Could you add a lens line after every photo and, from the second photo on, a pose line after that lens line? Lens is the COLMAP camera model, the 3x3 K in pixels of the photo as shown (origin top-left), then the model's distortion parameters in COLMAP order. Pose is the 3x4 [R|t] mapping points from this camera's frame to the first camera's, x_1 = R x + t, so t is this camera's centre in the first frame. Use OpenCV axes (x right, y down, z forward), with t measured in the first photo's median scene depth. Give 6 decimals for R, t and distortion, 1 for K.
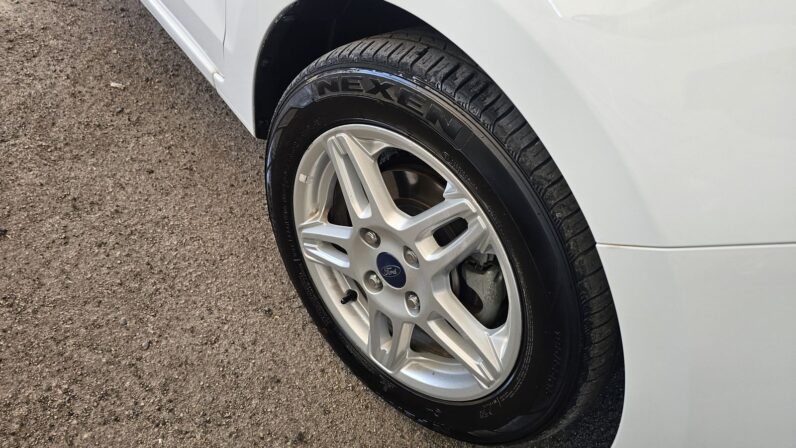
lens RADIAL K [[530.1, 0, 399.3], [0, 530.1, 223.3], [0, 0, 1]] dist [0.001616, -0.001162]
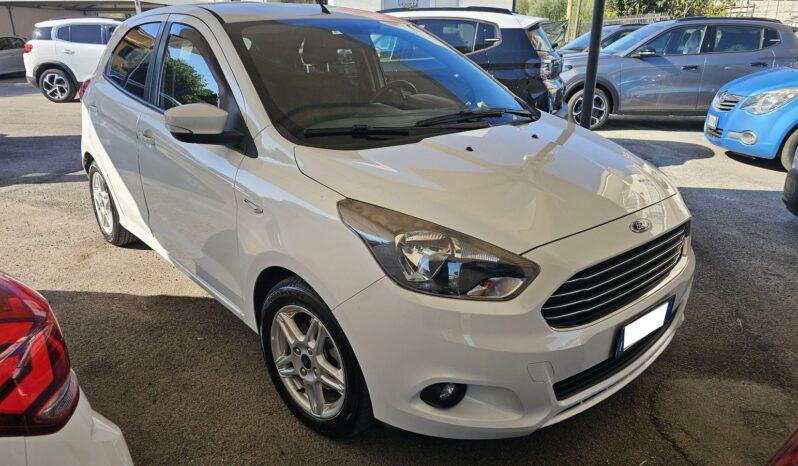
lens RADIAL K [[570.5, 0, 398.6], [0, 570.5, 232.7], [0, 0, 1]] dist [-0.004049, -0.000838]
pose [[0.969433, -0.233751, -0.074573, 0.621571], [0.170735, 0.860956, -0.479170, 0.769523], [0.176210, 0.451791, 0.874548, -1.298689]]
